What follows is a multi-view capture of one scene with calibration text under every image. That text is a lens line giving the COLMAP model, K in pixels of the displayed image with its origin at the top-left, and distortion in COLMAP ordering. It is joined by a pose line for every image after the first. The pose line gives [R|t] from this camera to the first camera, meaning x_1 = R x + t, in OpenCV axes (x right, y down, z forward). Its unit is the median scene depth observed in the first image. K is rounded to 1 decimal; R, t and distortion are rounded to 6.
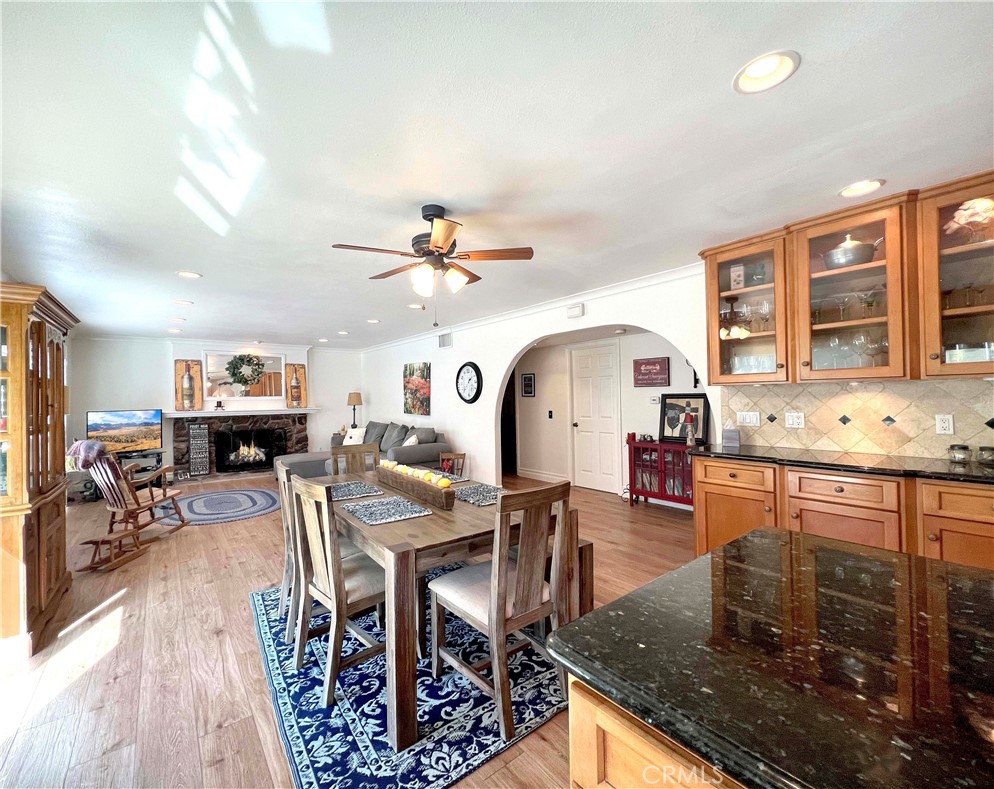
lens RADIAL K [[425.5, 0, 495.4], [0, 425.5, 394.0], [0, 0, 1]] dist [0.004136, 0.000625]
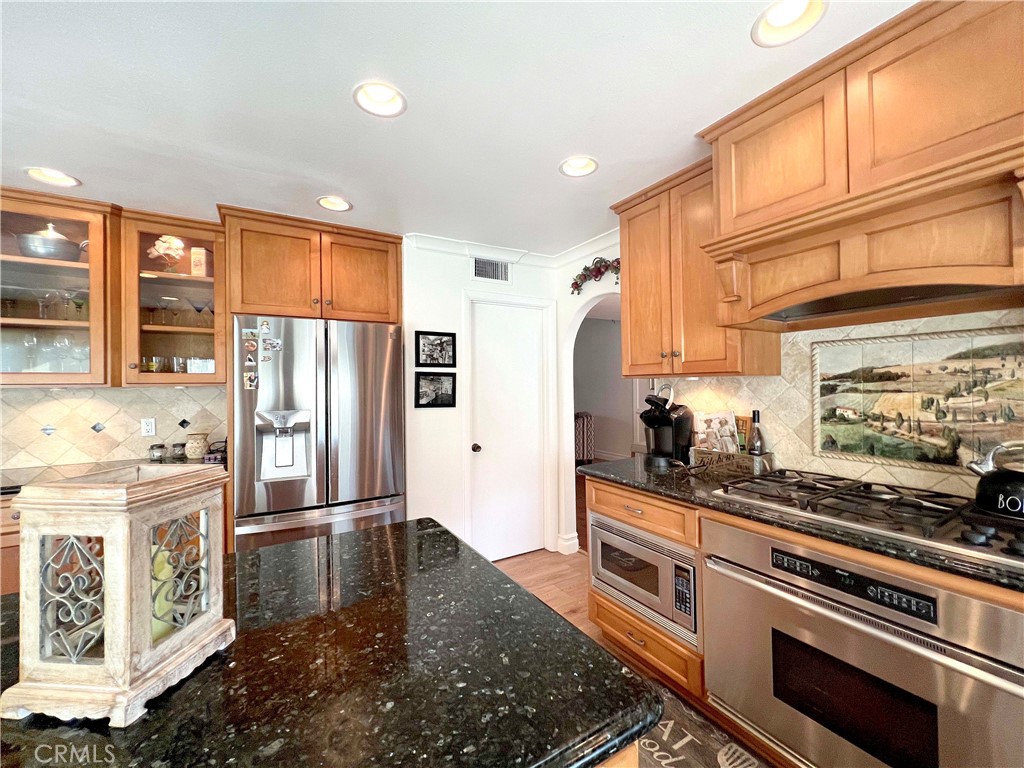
lens RADIAL K [[408.1, 0, 507.9], [0, 408.1, 381.7], [0, 0, 1]] dist [-0.002295, 0.000131]
pose [[0.141734, 0.024093, 0.989612, 0.116290], [0.002729, 0.999690, -0.024729, -0.016185], [-0.989901, 0.006206, 0.141624, -0.067681]]
